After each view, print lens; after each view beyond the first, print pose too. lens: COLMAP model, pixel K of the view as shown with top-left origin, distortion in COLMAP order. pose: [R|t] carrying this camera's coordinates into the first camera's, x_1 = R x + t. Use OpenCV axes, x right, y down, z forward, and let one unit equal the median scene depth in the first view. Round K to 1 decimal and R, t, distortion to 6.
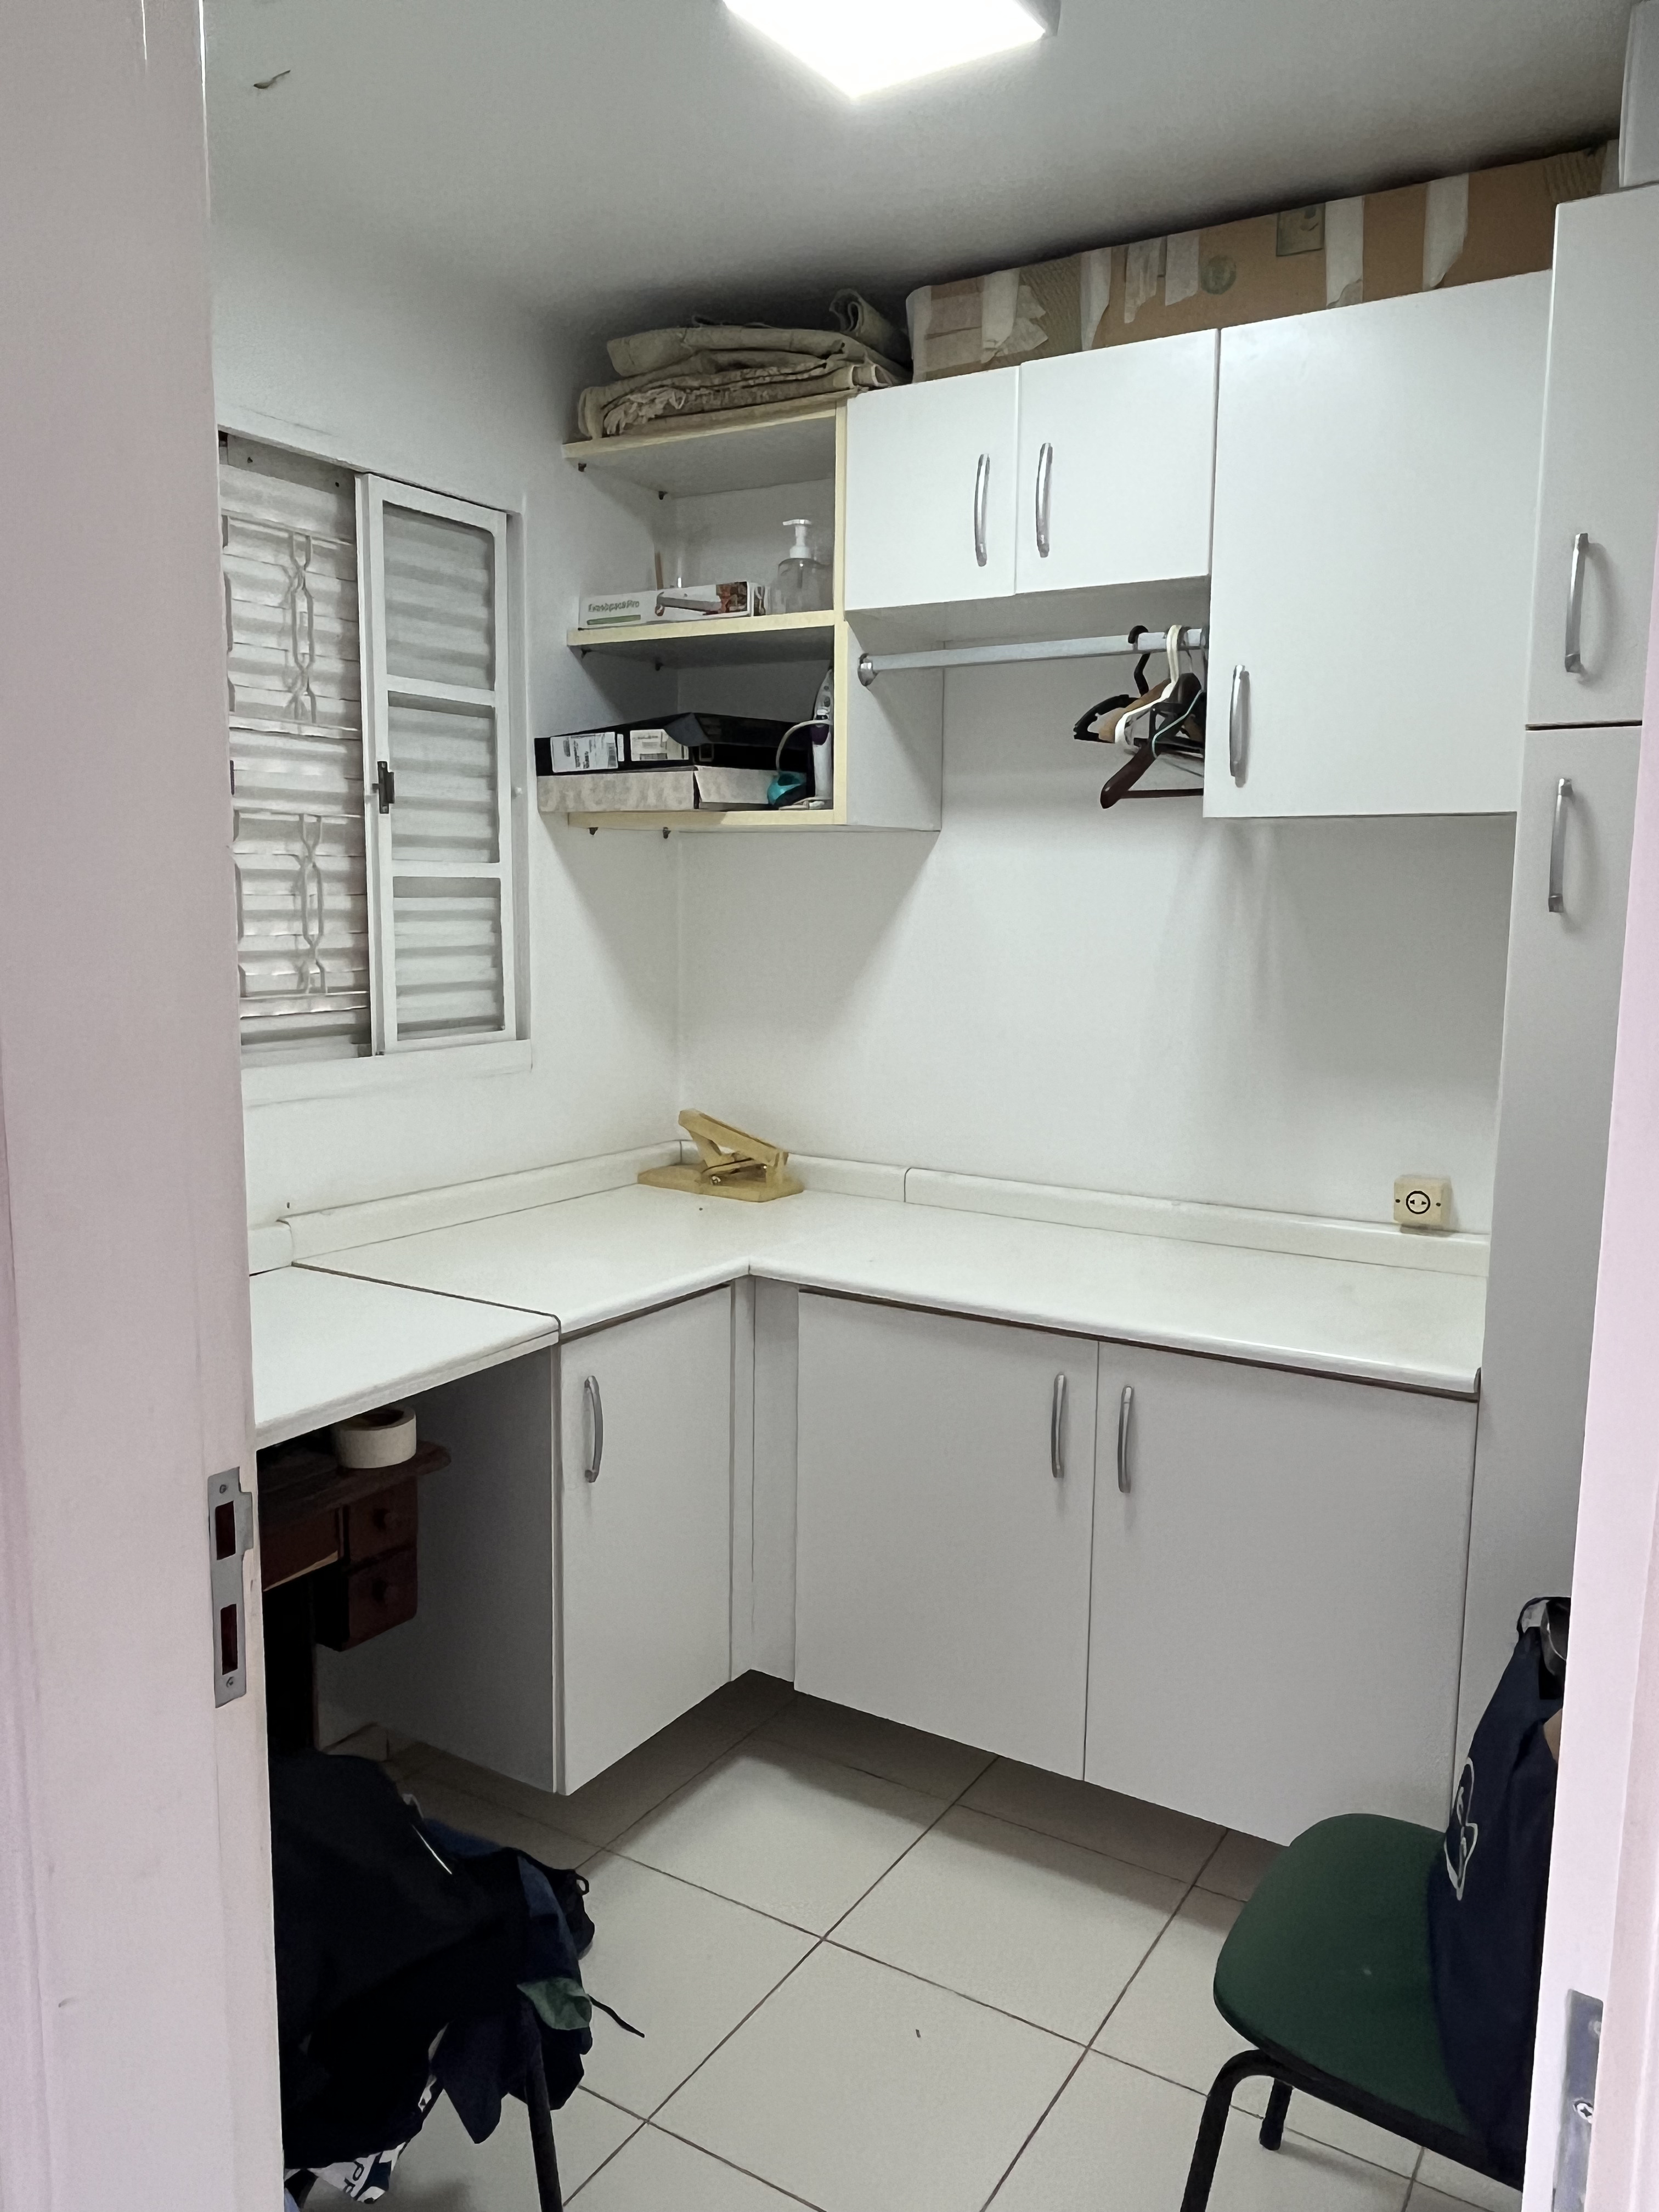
lens RADIAL K [[1619.6, 0, 829.6], [0, 1619.6, 1116.9], [0, 0, 1]] dist [0.004287, -0.008306]
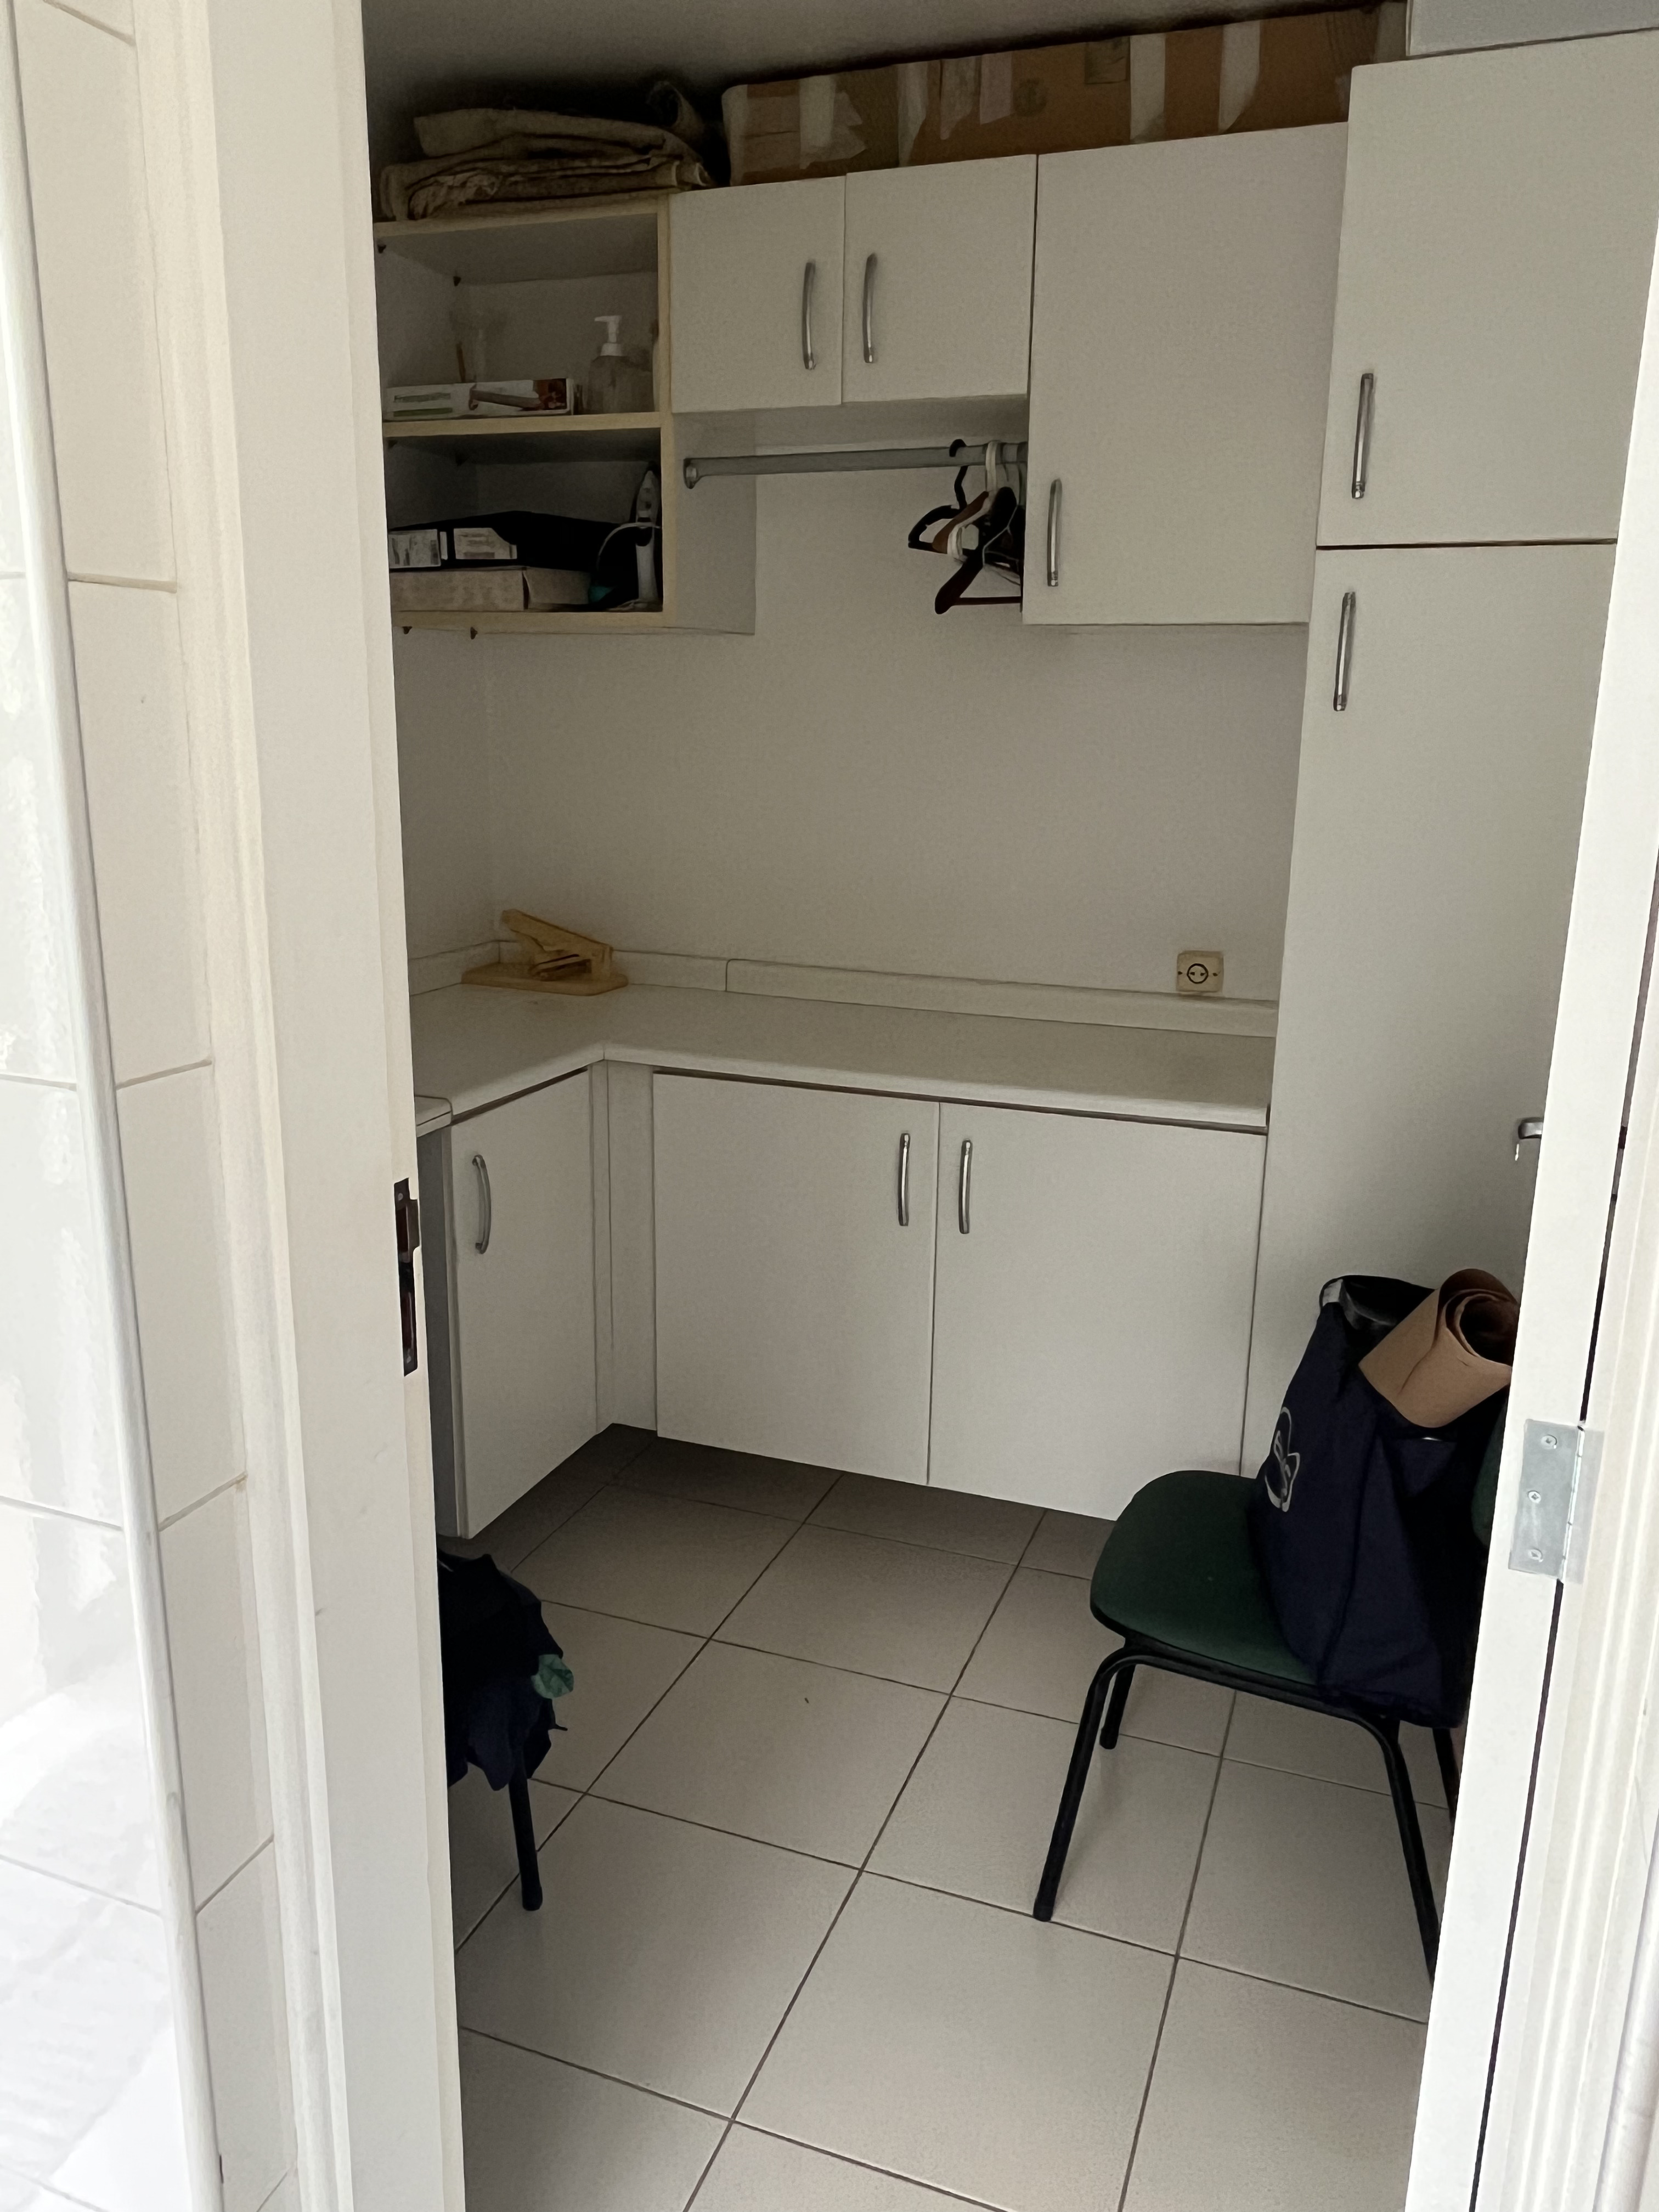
lens RADIAL K [[1641.8, 0, 829.5], [0, 1641.8, 1106.0], [0, 0, 1]] dist [0.004282, 0.004109]
pose [[0.981892, -0.042004, 0.184725, -0.104285], [0.022390, 0.994006, 0.107009, 0.015607], [-0.188112, -0.100935, 0.976947, -0.084017]]
